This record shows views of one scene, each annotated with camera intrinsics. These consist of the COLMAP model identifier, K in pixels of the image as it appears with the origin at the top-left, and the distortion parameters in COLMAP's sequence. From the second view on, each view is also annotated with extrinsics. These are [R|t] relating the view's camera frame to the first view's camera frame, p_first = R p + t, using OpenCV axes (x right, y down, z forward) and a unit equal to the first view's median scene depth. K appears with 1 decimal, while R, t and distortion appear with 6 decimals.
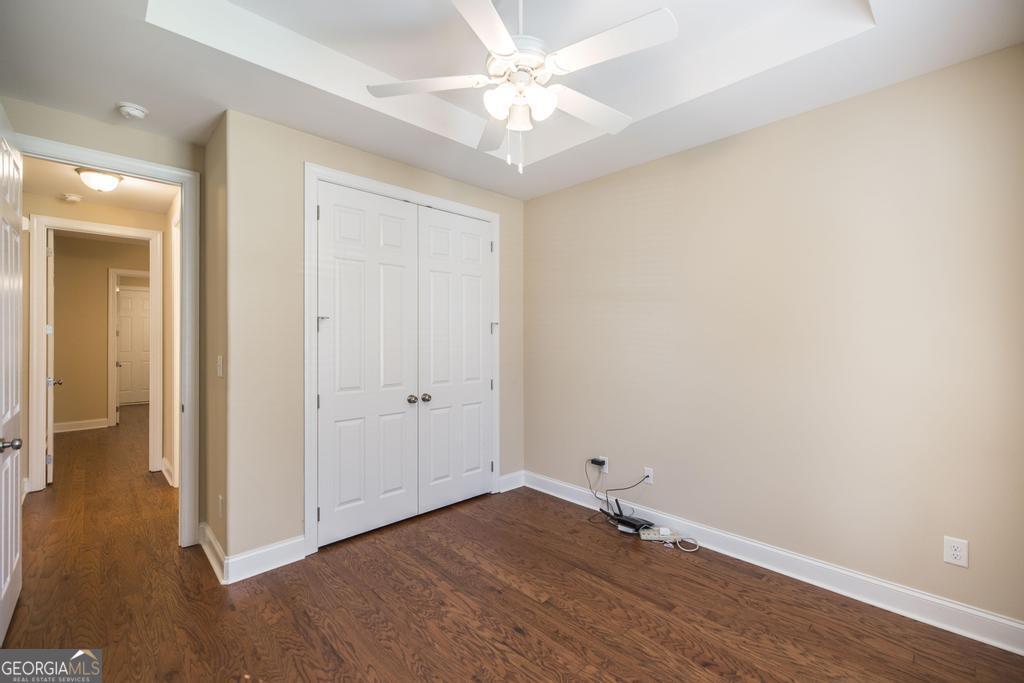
lens RADIAL K [[440.2, 0, 513.6], [0, 440.2, 337.9], [0, 0, 1]] dist [0.004847, 0.000238]
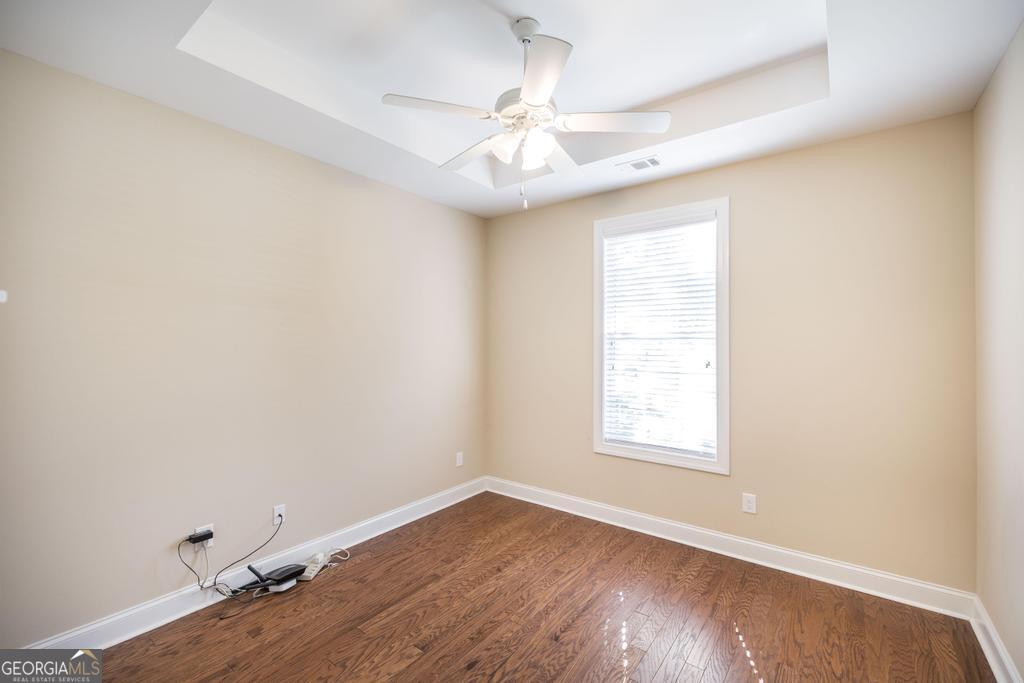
lens RADIAL K [[440.2, 0, 512.8], [0, 440.2, 343.0], [0, 0, 1]] dist [0.004847, 0.000238]
pose [[-0.164697, 0.000399, 0.986344, -0.822397], [-0.000968, 0.999999, -0.000566, -0.027268], [-0.986344, -0.001048, -0.164697, 0.935273]]
